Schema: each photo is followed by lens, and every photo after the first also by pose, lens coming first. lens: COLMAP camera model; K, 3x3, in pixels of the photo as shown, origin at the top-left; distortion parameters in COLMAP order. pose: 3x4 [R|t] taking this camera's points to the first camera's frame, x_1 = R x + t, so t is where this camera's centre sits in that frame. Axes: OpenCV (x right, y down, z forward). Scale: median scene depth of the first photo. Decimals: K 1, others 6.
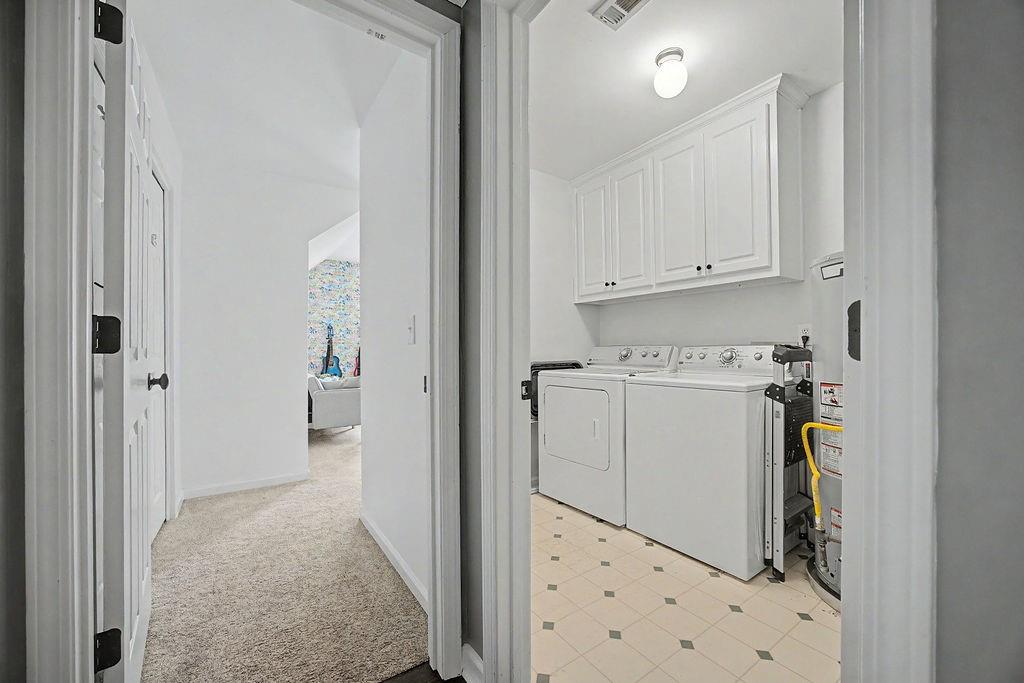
lens RADIAL K [[395.1, 0, 509.3], [0, 395.1, 345.2], [0, 0, 1]] dist [-0.000671, -0.000006]
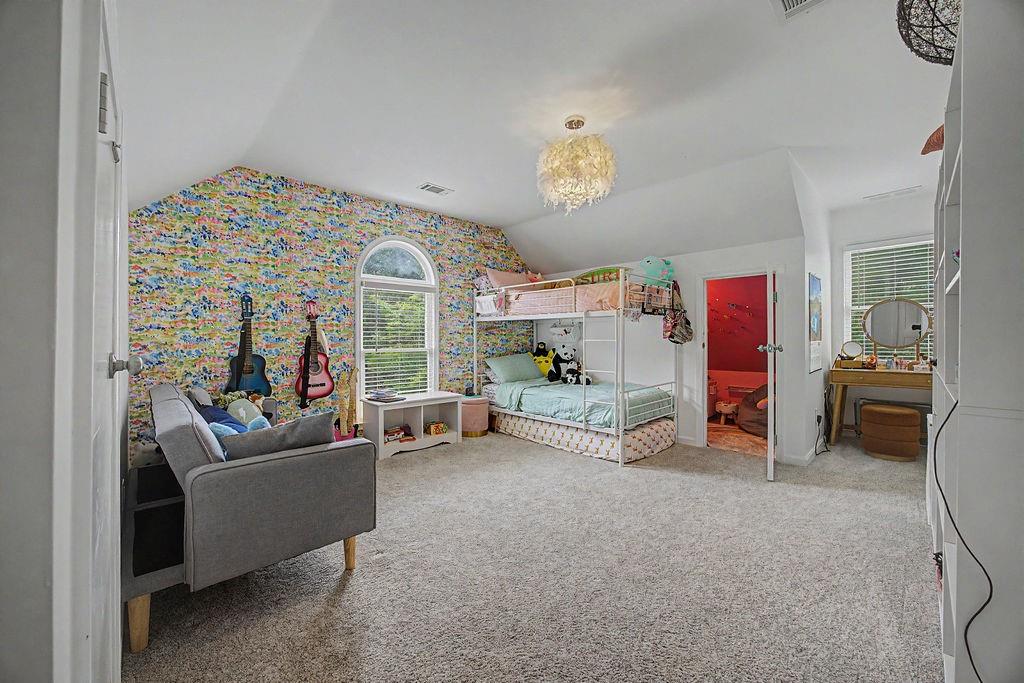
lens RADIAL K [[395.1, 0, 512.6], [0, 395.1, 339.6], [0, 0, 1]] dist [-0.000671, -0.000006]
pose [[0.985990, 0.002665, 0.166783, -0.198064], [-0.002855, 0.999996, 0.000904, 0.006350], [-0.166780, -0.001368, 0.985993, 0.436555]]
